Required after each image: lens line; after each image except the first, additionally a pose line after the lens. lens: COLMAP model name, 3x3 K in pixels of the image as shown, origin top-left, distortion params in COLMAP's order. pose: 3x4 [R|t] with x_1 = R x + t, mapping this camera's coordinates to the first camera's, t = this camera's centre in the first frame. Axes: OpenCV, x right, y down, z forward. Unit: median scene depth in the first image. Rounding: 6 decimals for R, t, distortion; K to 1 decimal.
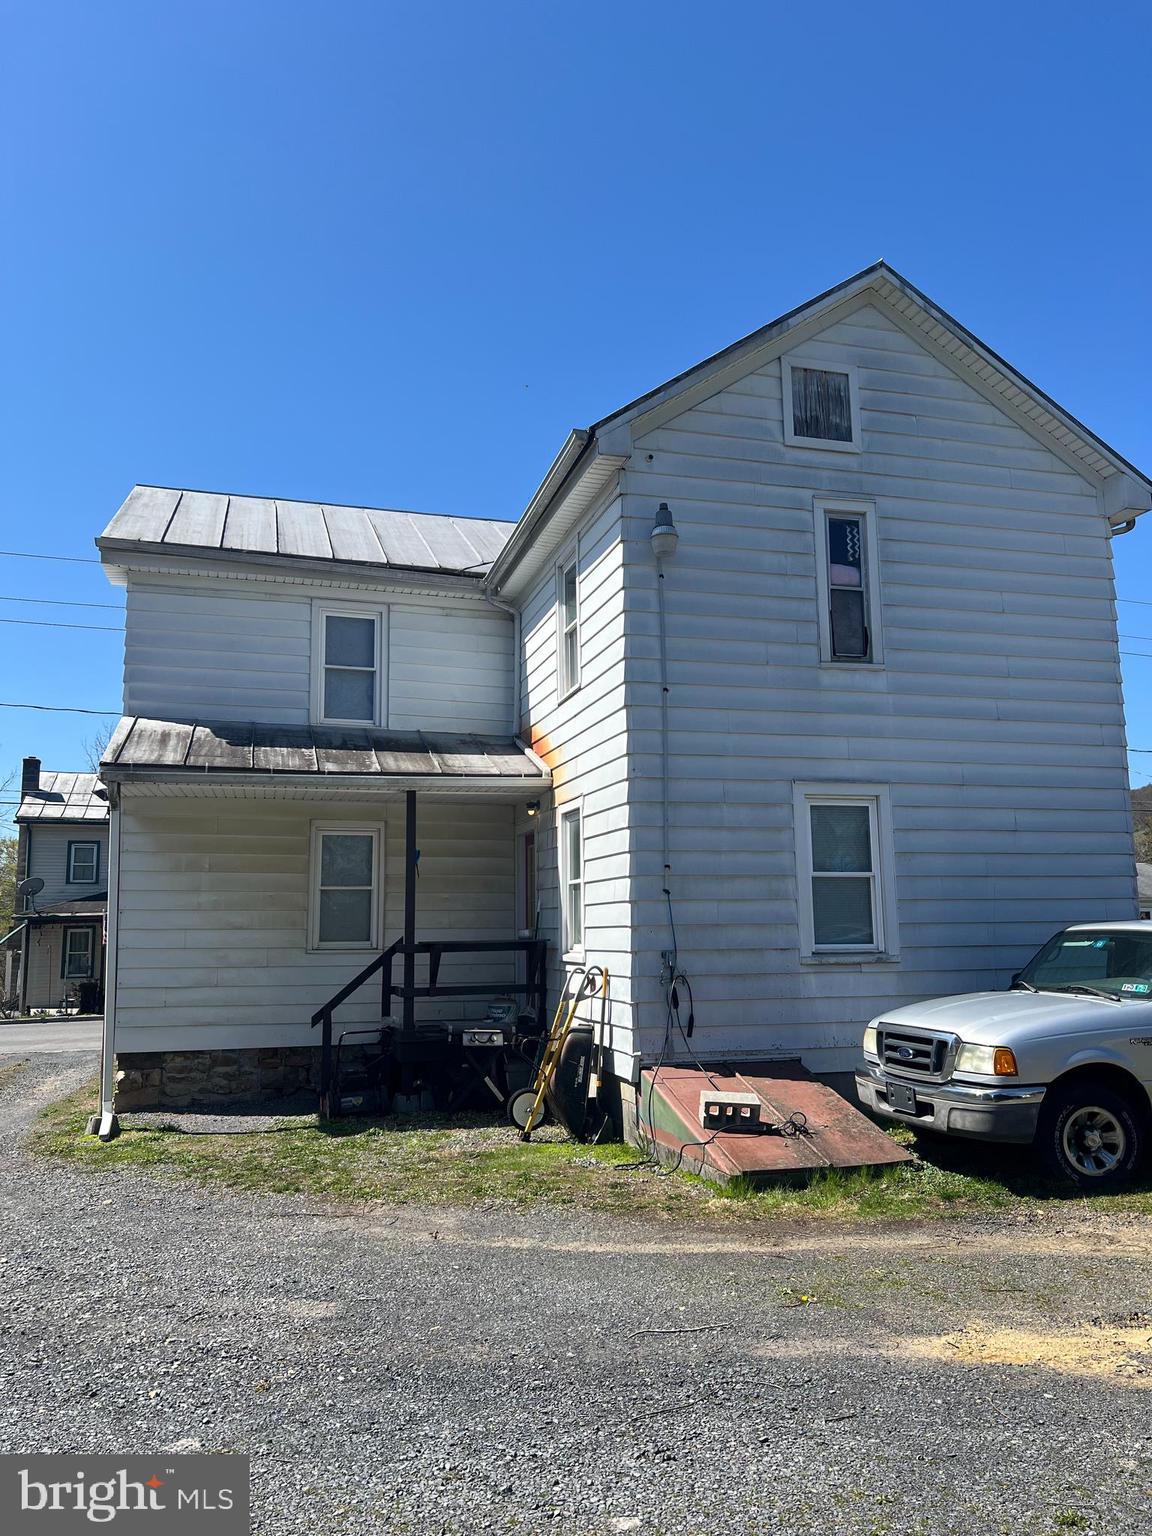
lens RADIAL K [[1135.4, 0, 546.7], [0, 1135.4, 771.9], [0, 0, 1]] dist [0.166884, -0.276919]
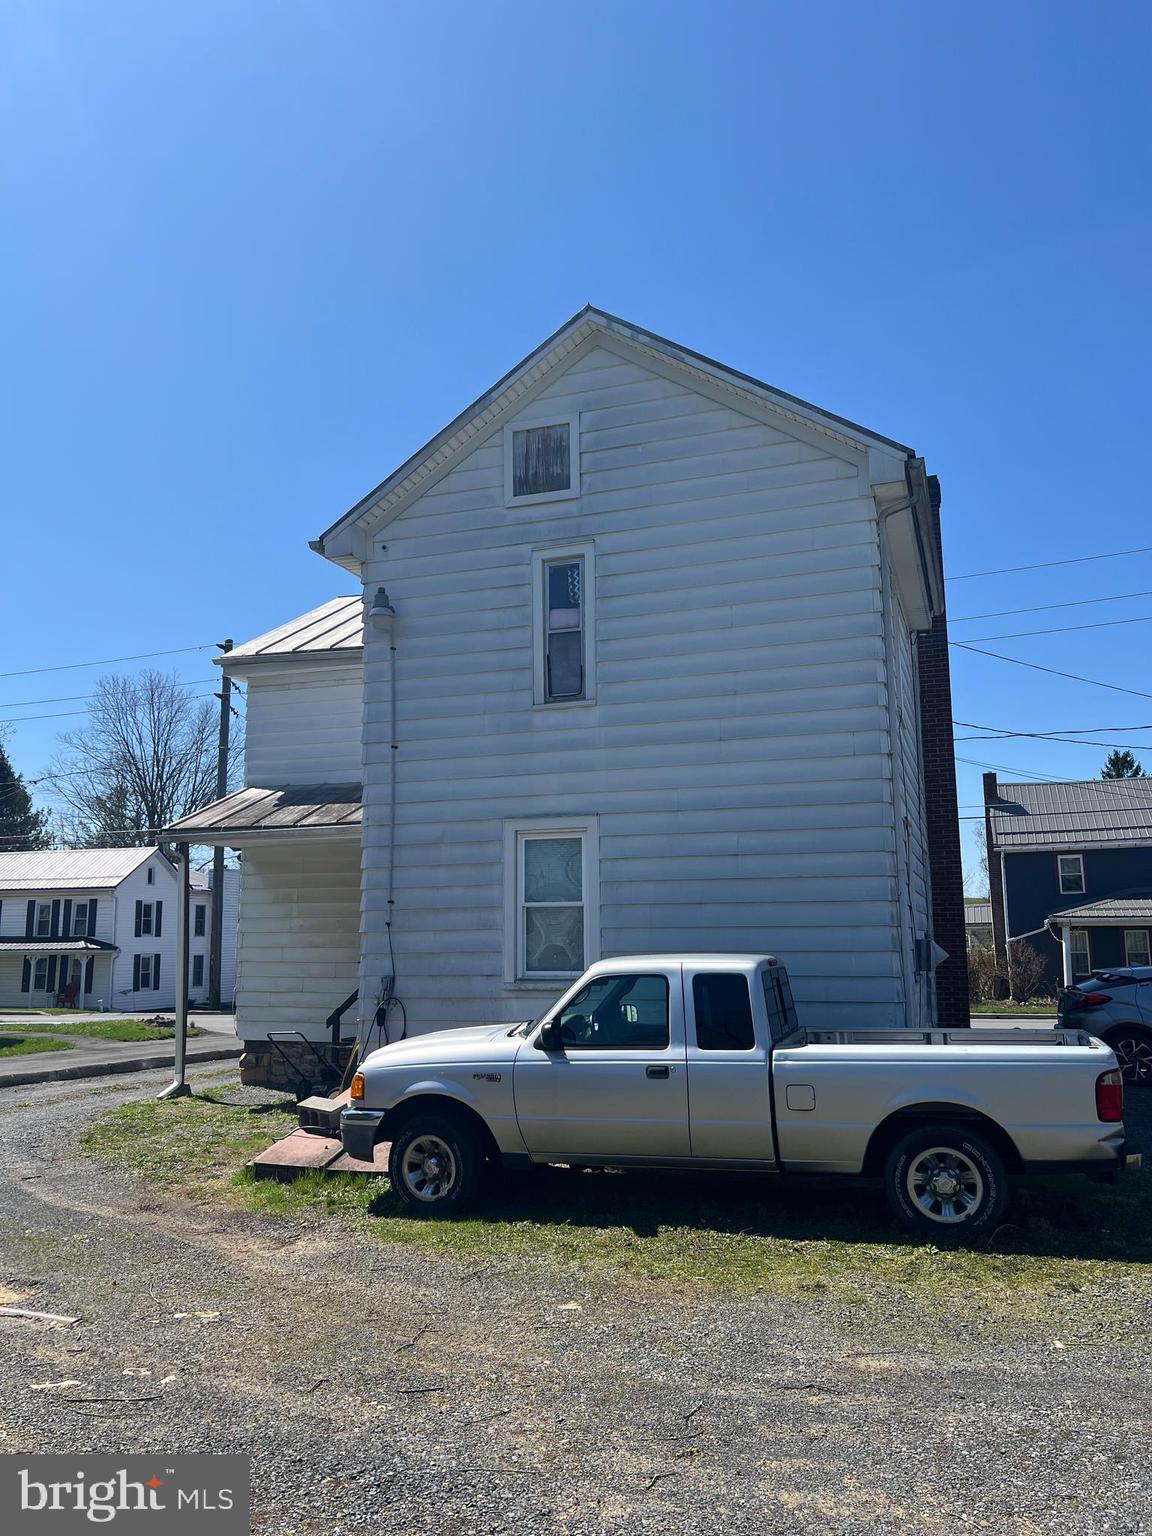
lens RADIAL K [[1135.4, 0, 546.7], [0, 1135.4, 771.9], [0, 0, 1]] dist [0.166884, -0.276919]
pose [[0.813728, -0.078174, -0.575965, 0.836181], [0.077151, 0.996673, -0.026276, -0.005007], [0.576103, -0.023055, 0.817052, 0.139262]]
